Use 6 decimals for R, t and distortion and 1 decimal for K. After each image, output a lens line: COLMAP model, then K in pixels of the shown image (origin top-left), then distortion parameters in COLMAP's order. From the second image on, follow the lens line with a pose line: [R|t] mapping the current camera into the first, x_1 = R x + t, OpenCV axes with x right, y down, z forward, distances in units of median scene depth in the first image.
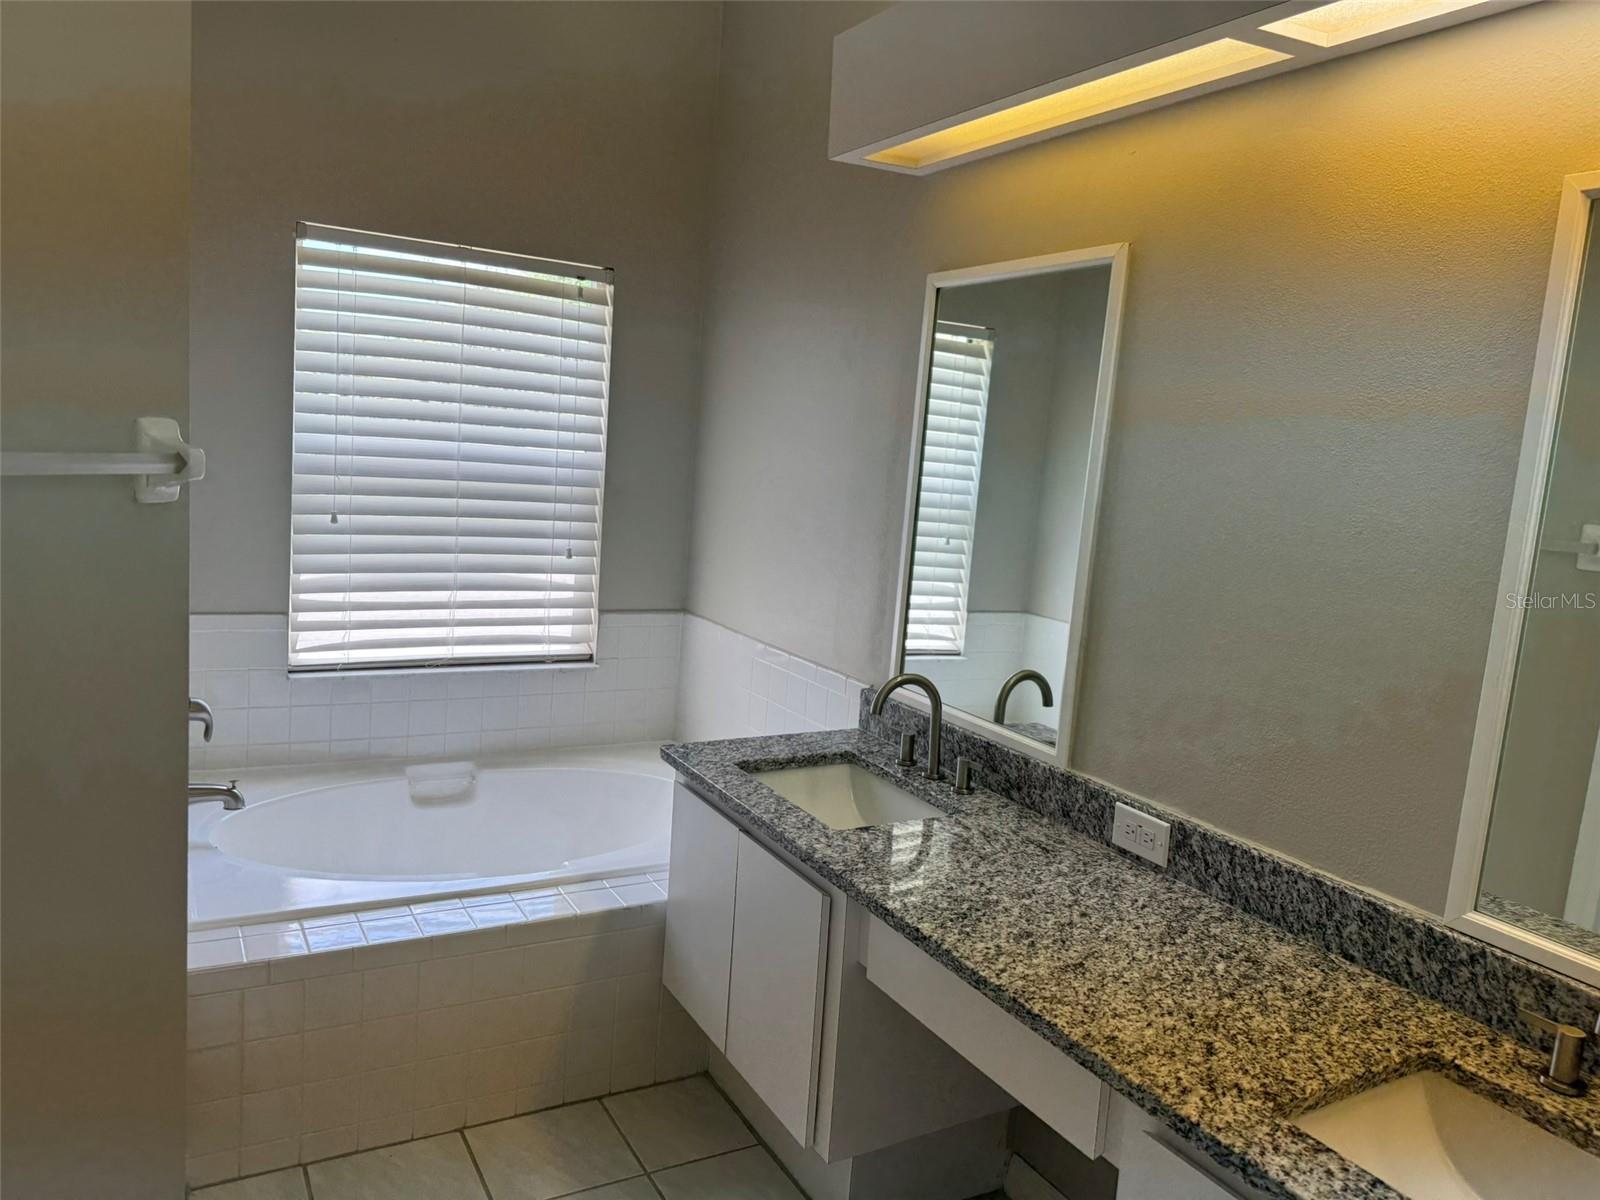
lens RADIAL K [[1135.7, 0, 808.9], [0, 1135.7, 591.8], [0, 0, 1]] dist [0.039926, -0.042301]
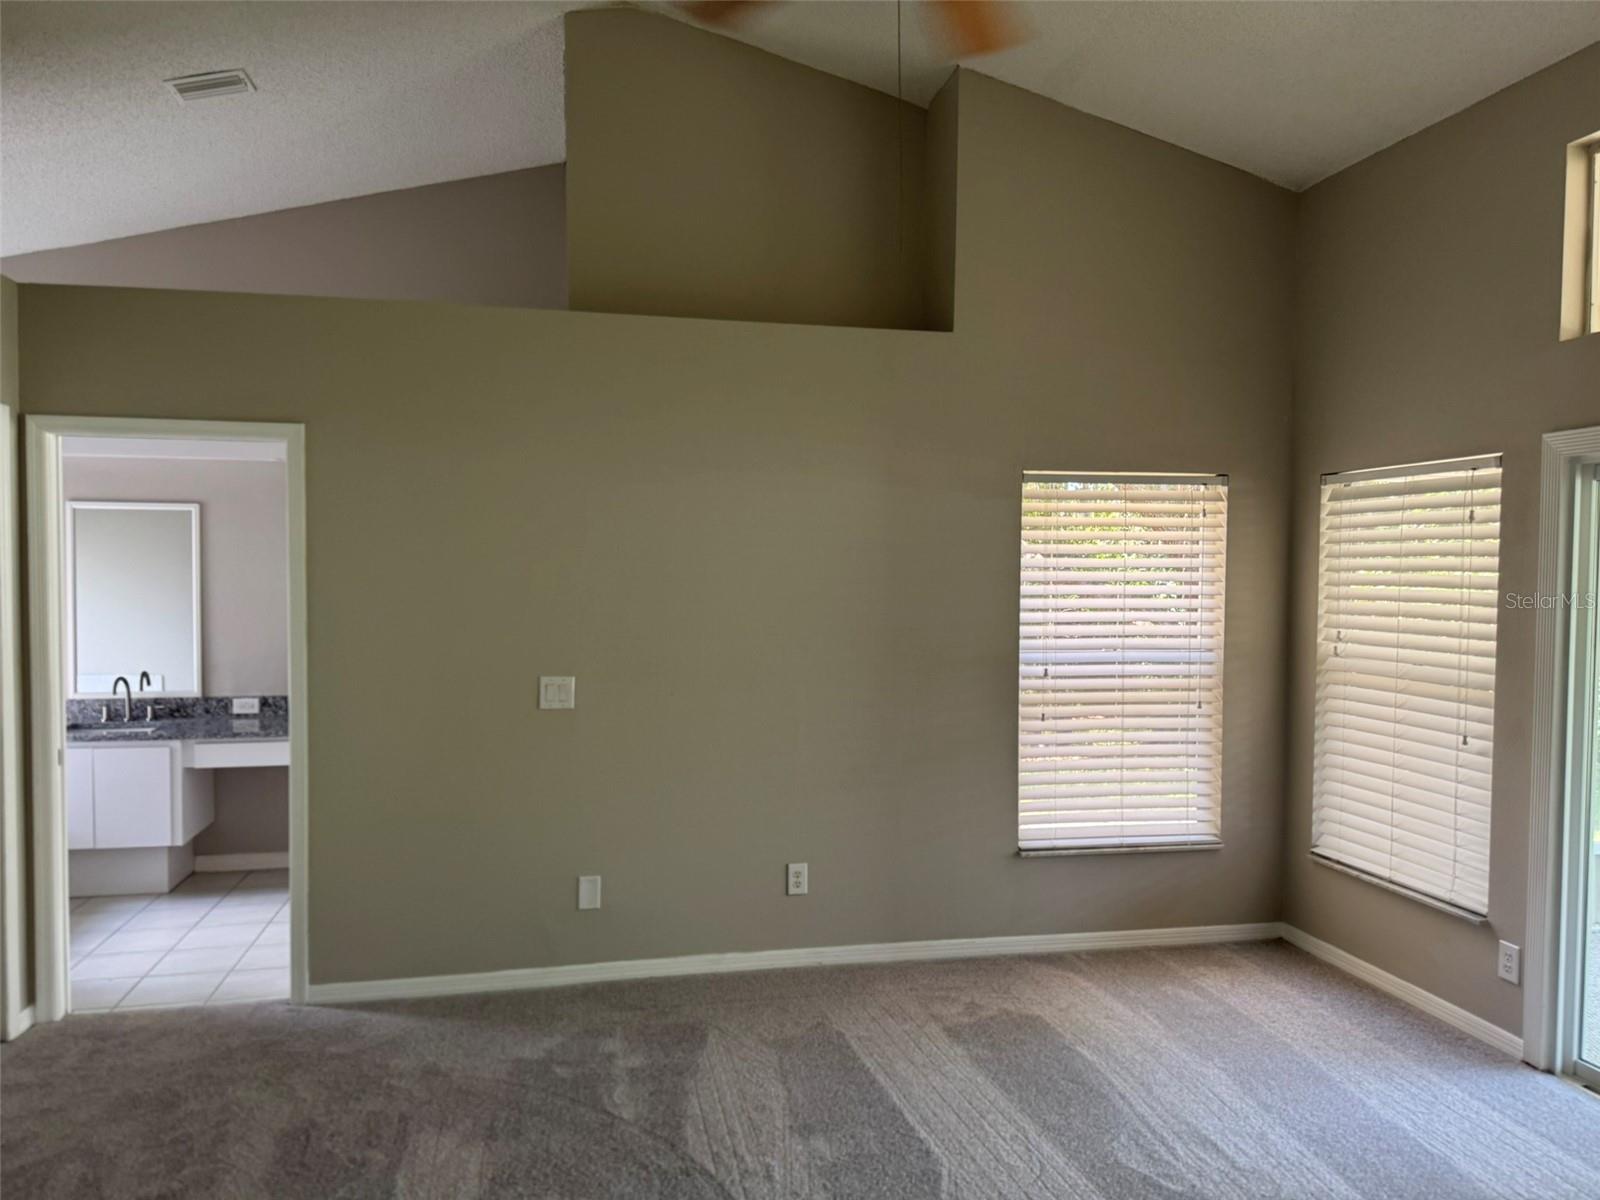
lens RADIAL K [[1135.7, 0, 796.3], [0, 1135.7, 613.3], [0, 0, 1]] dist [0.039926, -0.042301]
pose [[0.308619, -0.118573, 0.943766, -1.999660], [0.142813, 0.986729, 0.077270, -0.047697], [-0.940404, 0.110935, 0.321457, -1.285268]]
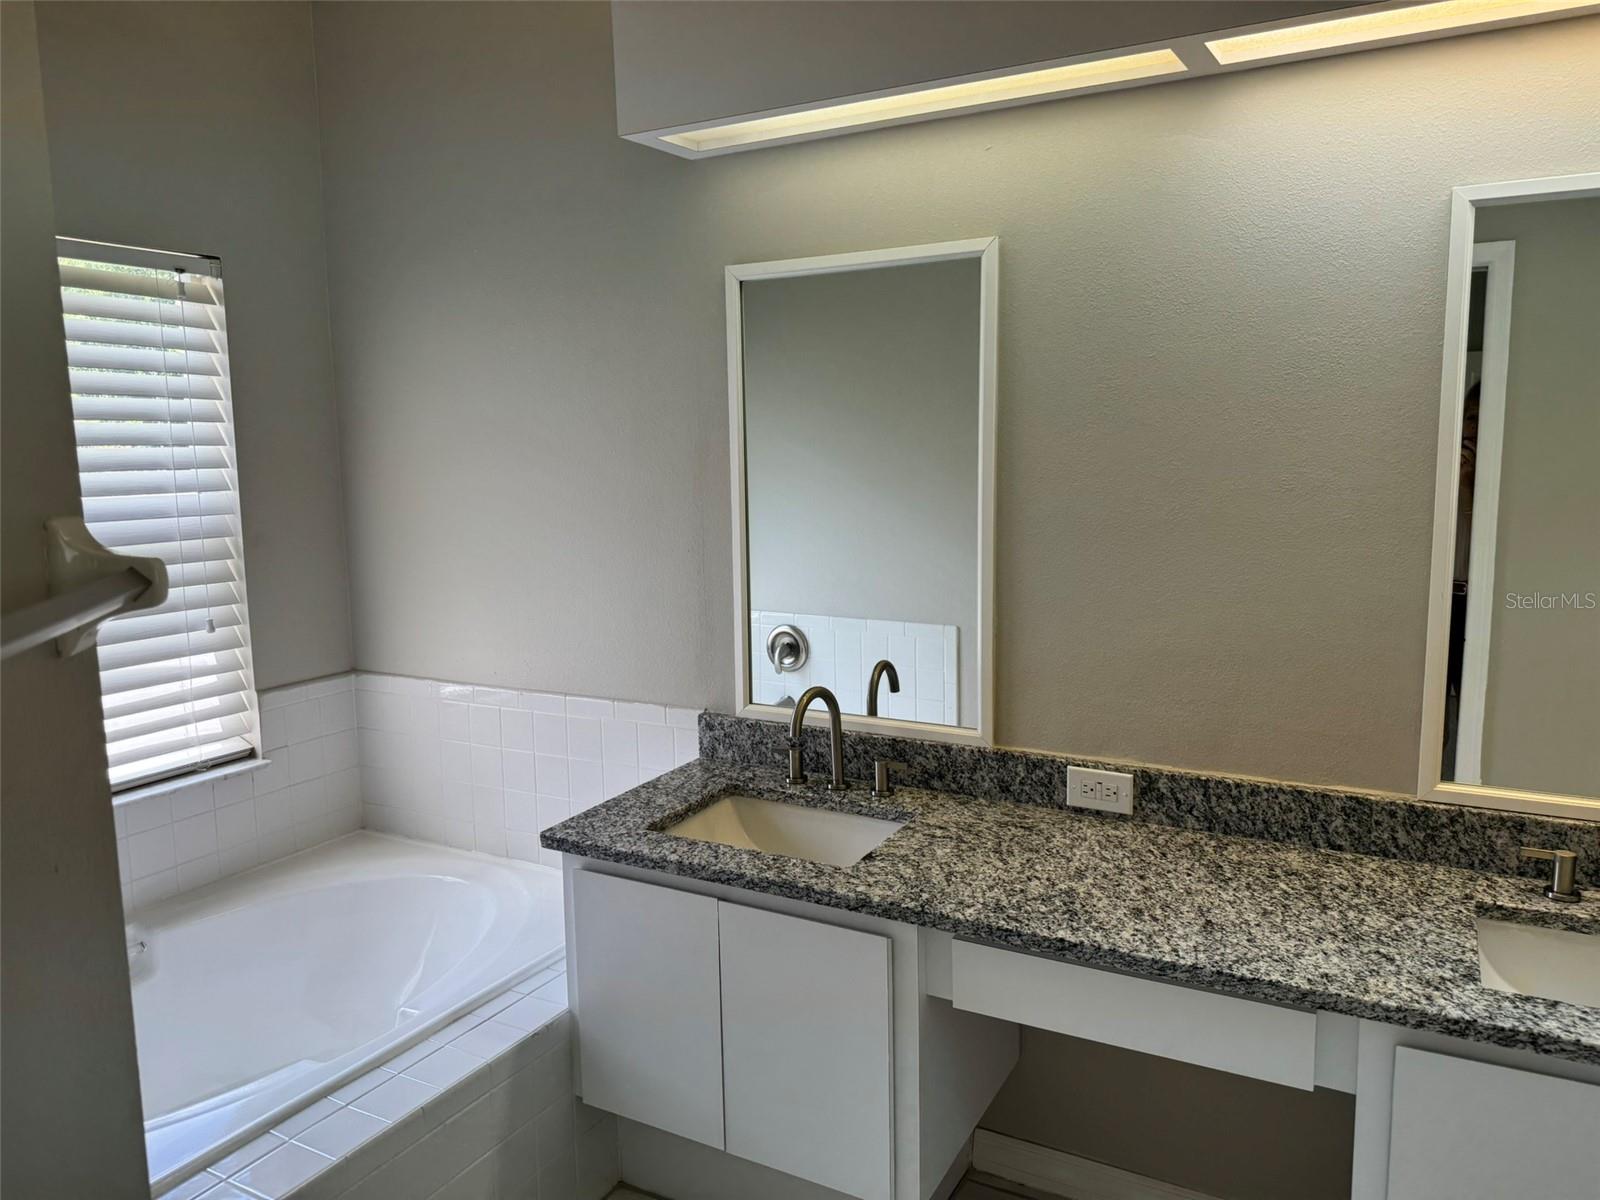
lens RADIAL K [[1135.7, 0, 805.6], [0, 1135.7, 589.4], [0, 0, 1]] dist [0.039926, -0.042301]
pose [[0.846837, -0.156386, 0.508341, -0.455928], [0.147623, 0.987352, 0.057826, -0.076822], [-0.510955, 0.026074, 0.859212, 0.214121]]
